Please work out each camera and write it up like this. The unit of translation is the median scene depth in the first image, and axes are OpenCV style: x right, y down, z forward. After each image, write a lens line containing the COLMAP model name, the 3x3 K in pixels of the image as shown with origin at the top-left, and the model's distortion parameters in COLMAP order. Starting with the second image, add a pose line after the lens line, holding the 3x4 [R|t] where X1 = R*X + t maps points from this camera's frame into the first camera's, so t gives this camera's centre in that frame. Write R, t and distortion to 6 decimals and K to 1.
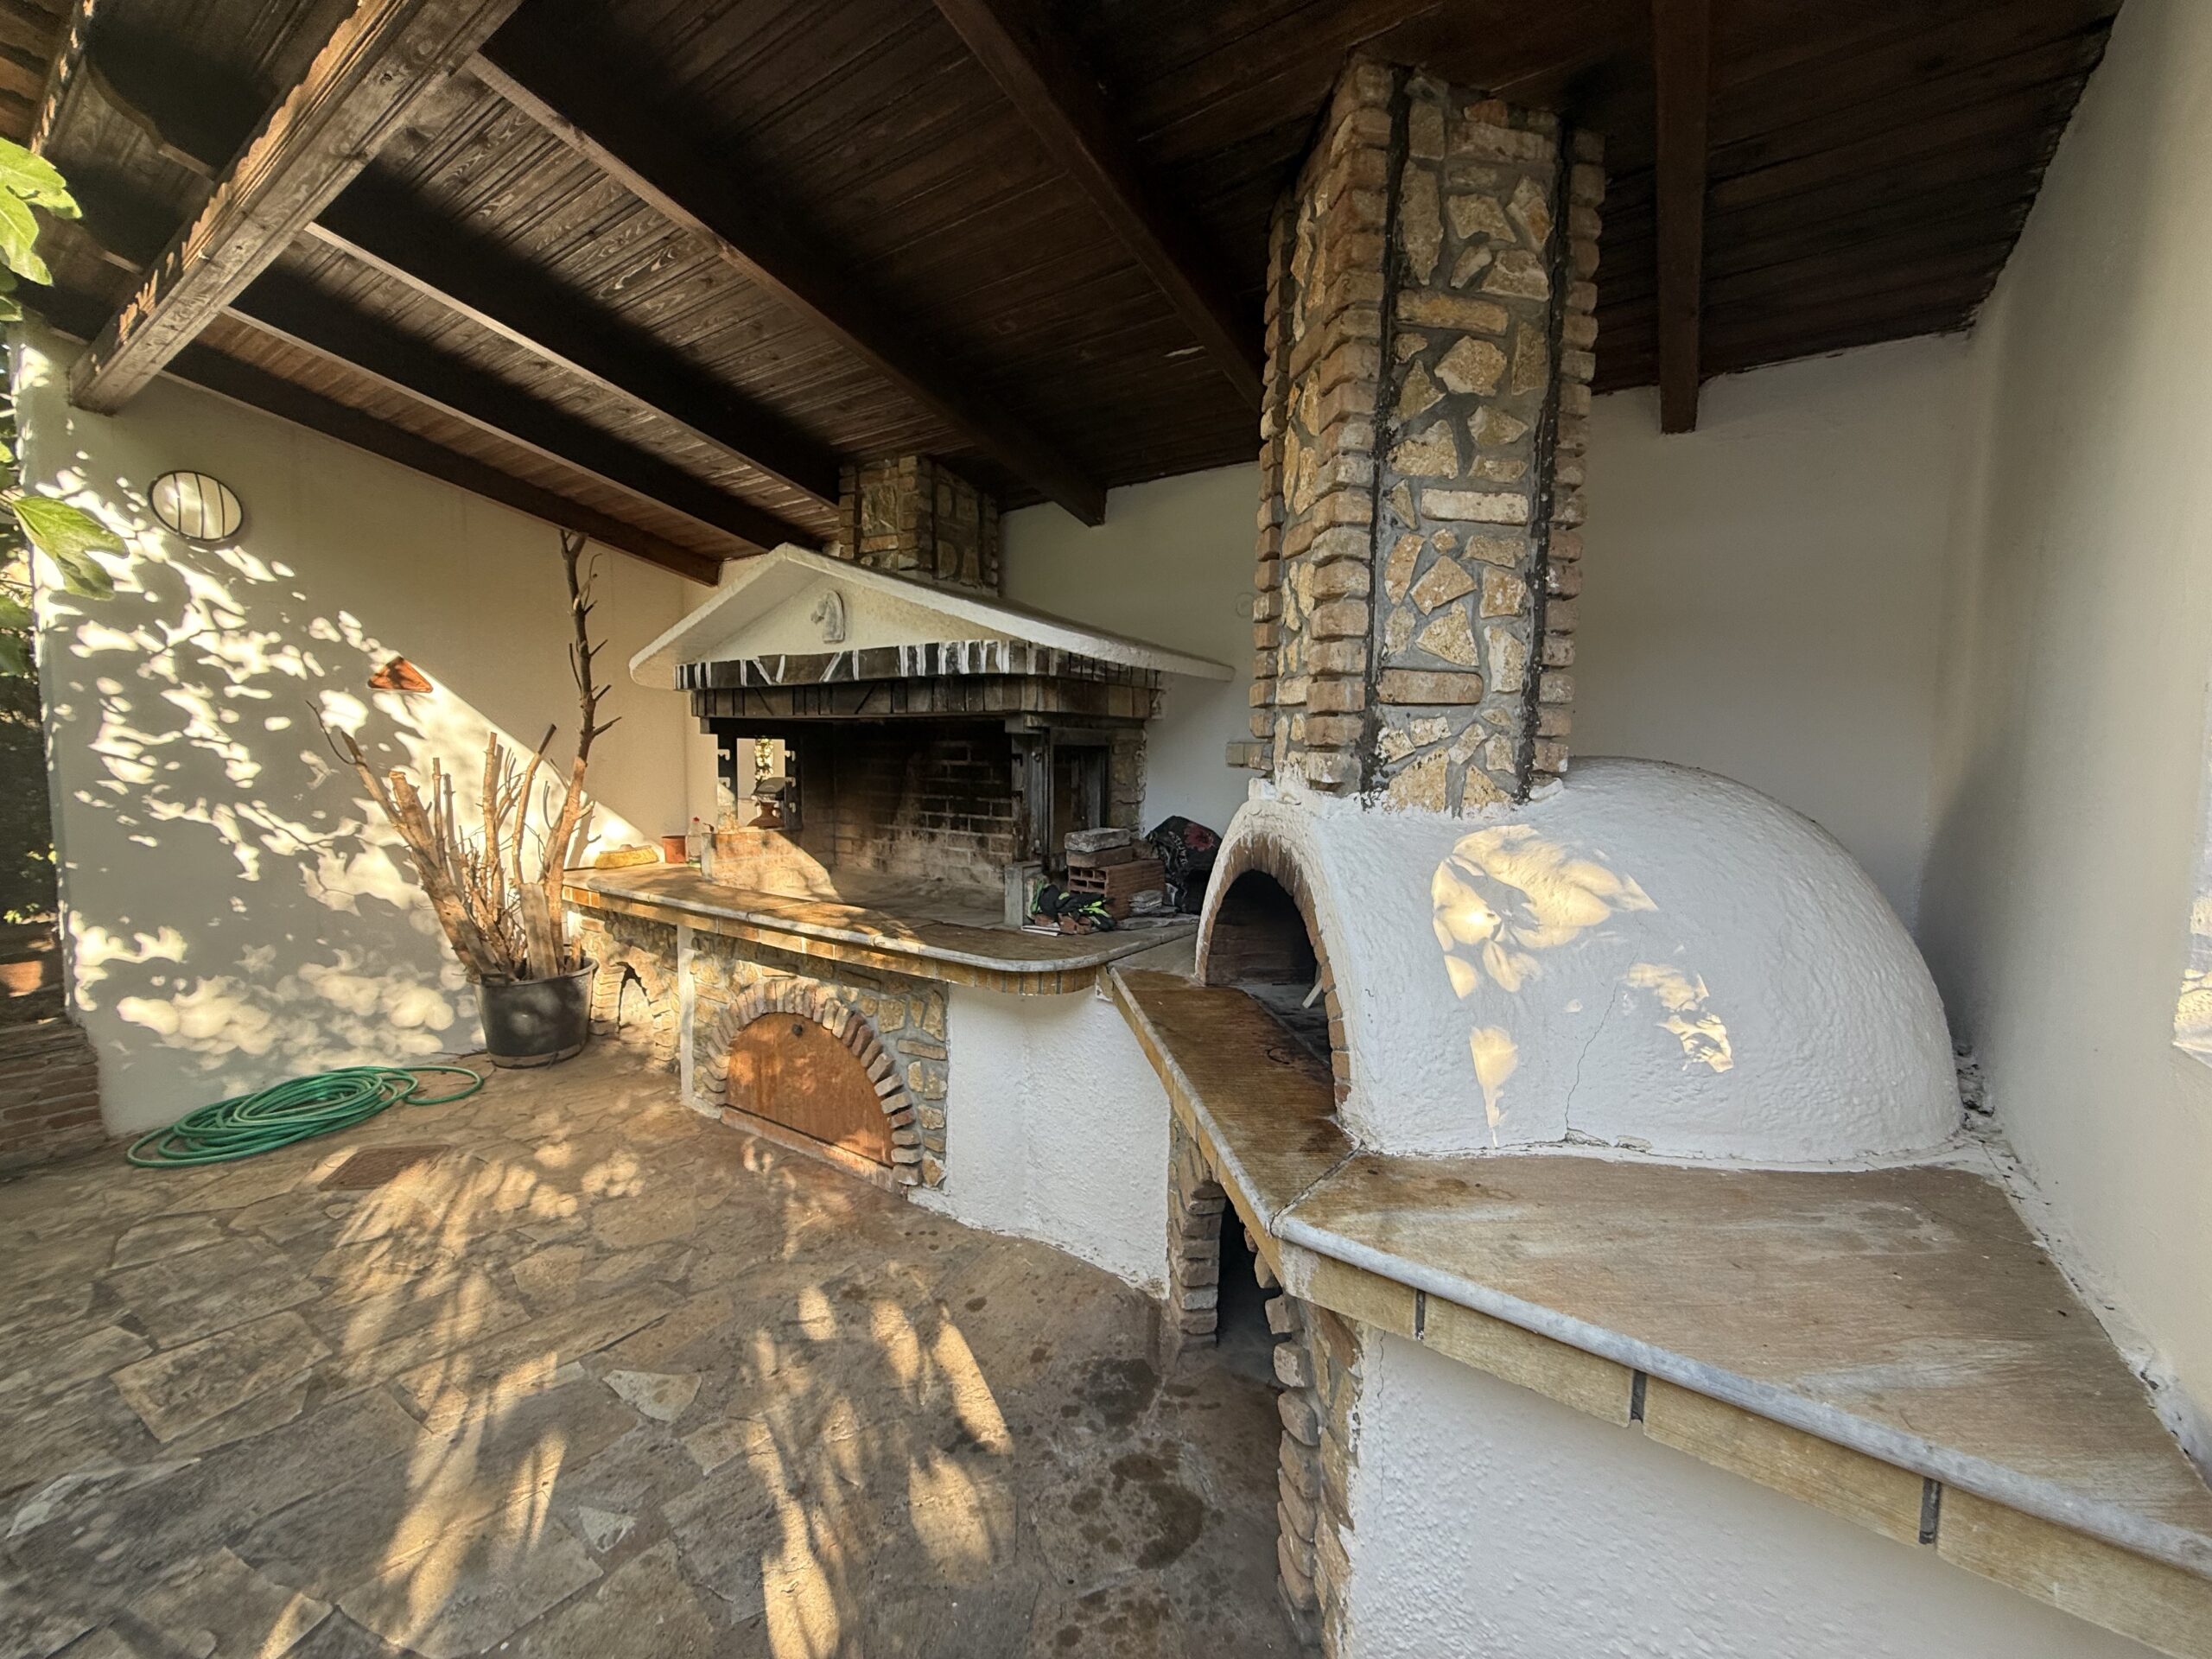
lens RADIAL K [[887.3, 0, 1108.5], [0, 887.3, 827.7], [0, 0, 1]] dist [-0.007906, -0.000046]
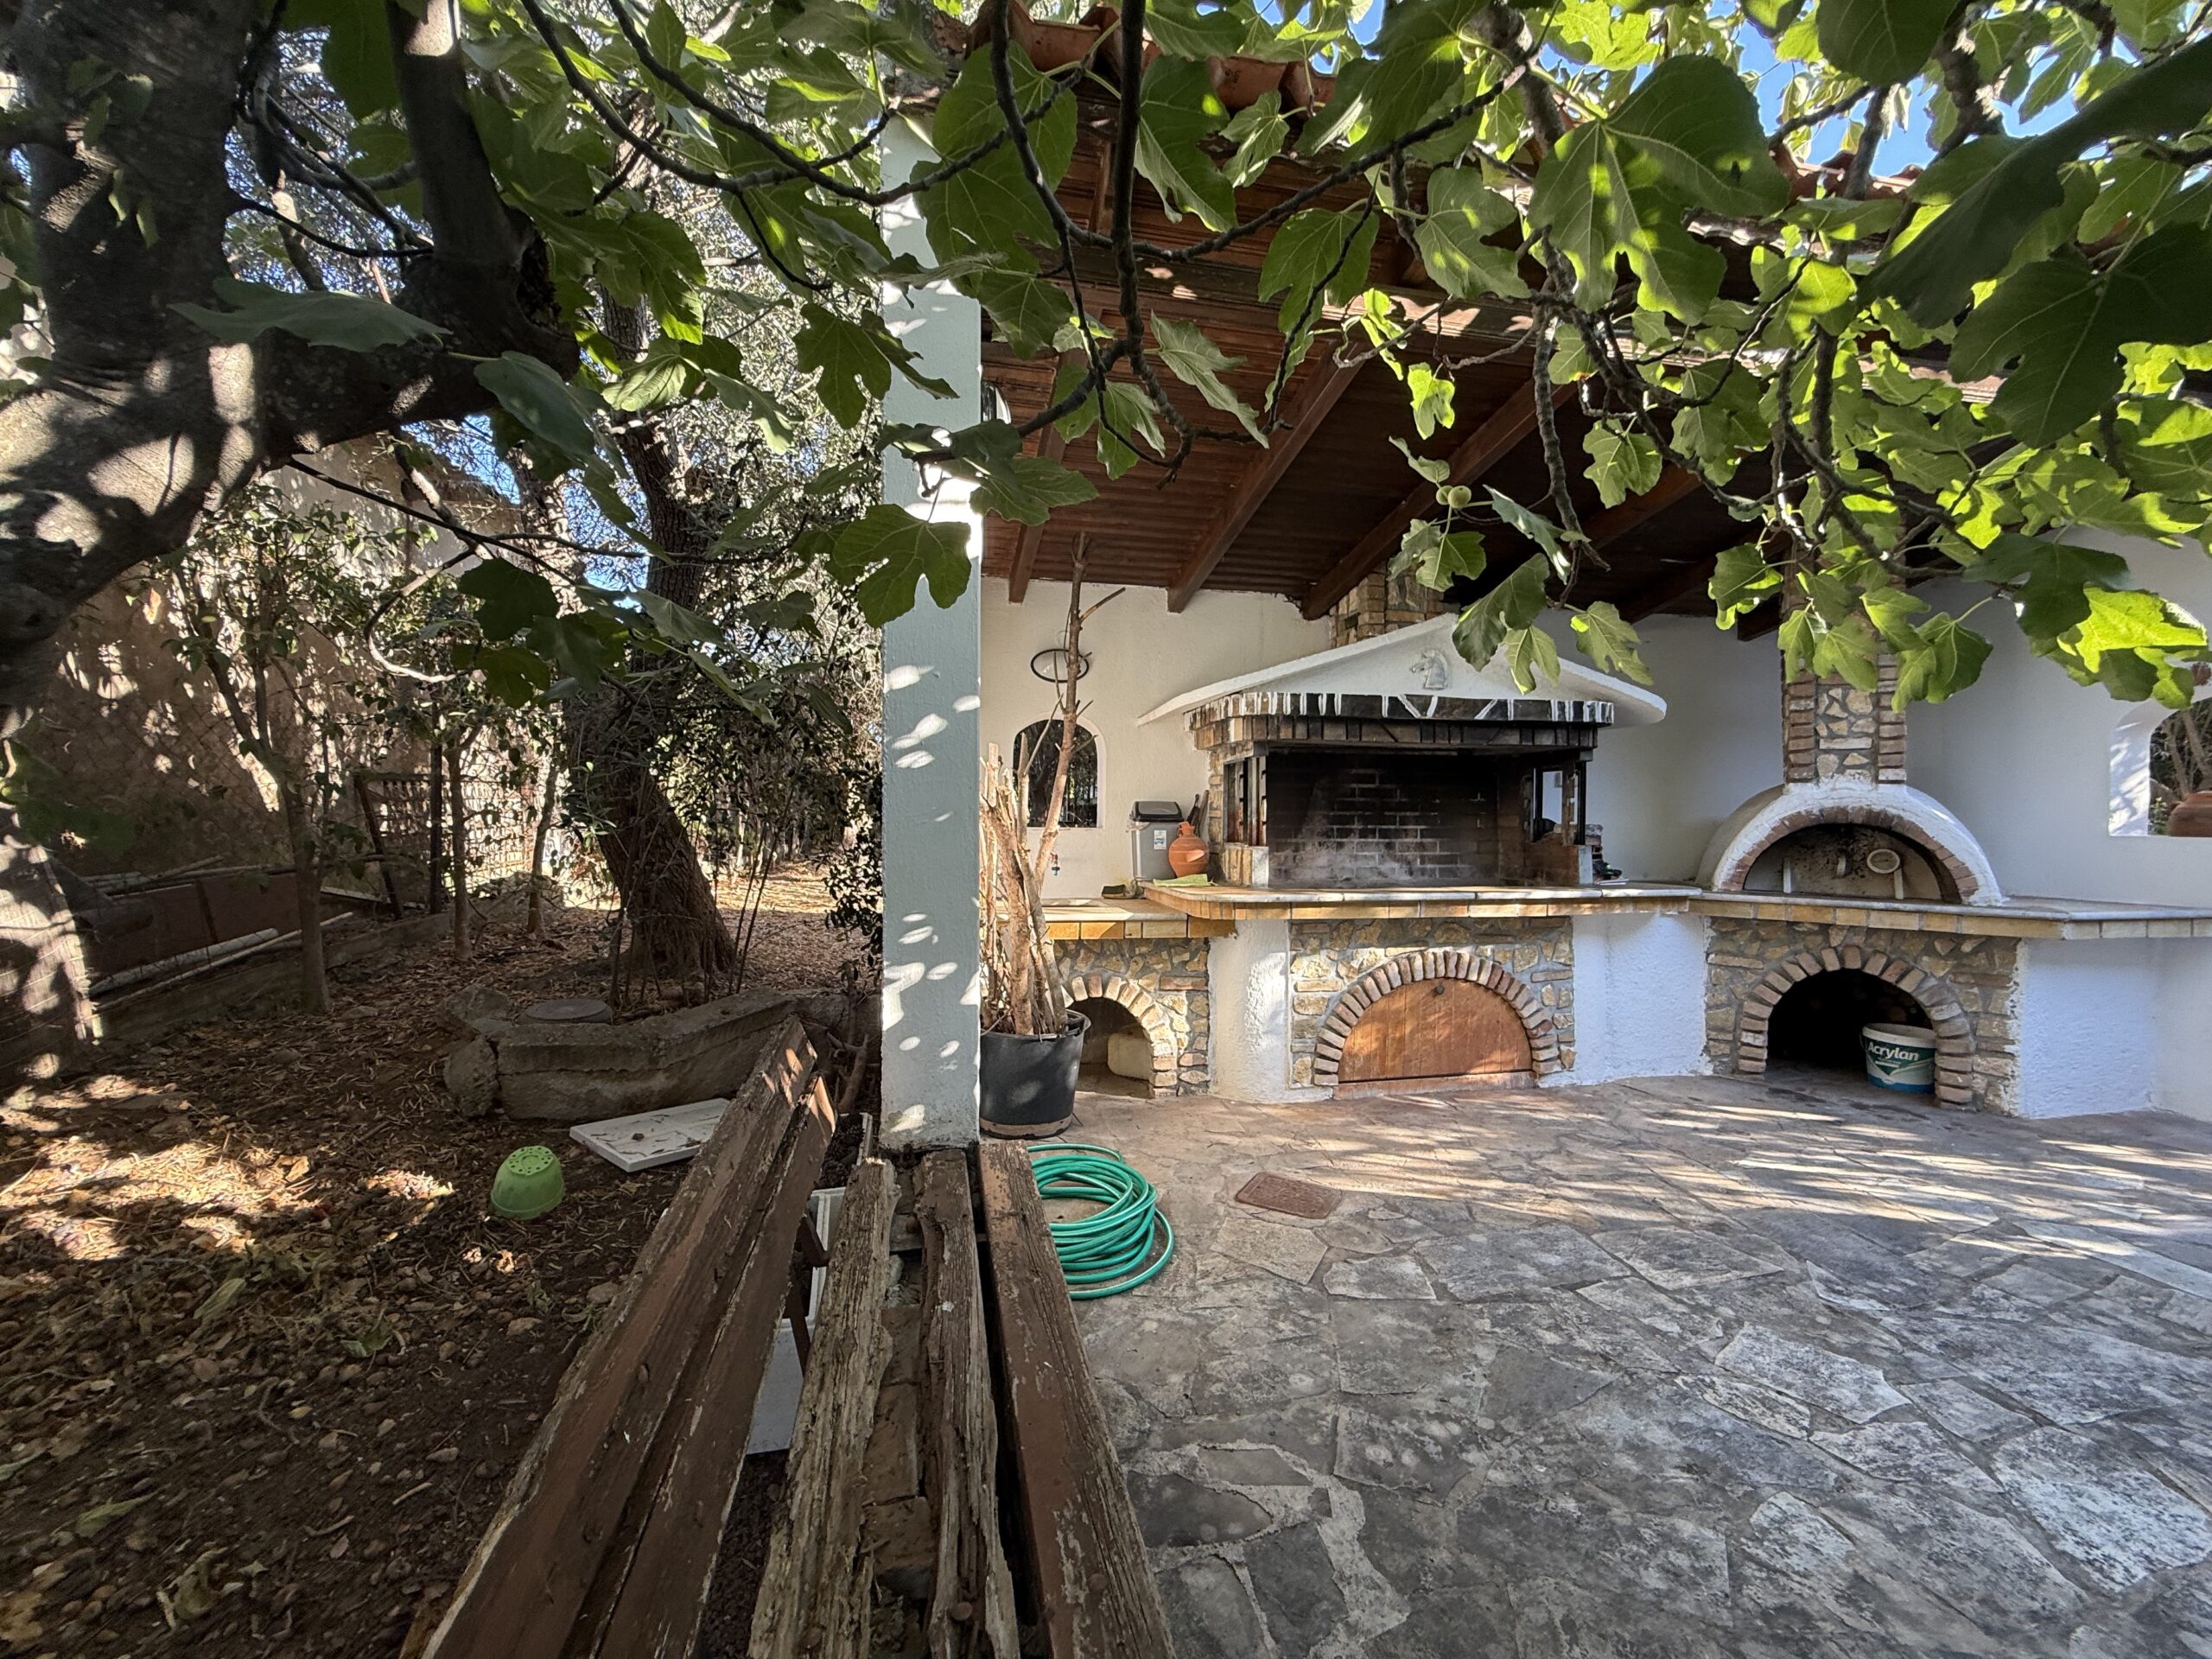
lens RADIAL K [[887.3, 0, 1099.5], [0, 887.3, 830.1], [0, 0, 1]] dist [-0.007906, -0.000046]
pose [[0.711139, -0.021499, 0.702722, -1.748831], [0.067091, 0.997046, -0.037392, 0.017252], [-0.699842, 0.073738, 0.710481, 0.469233]]
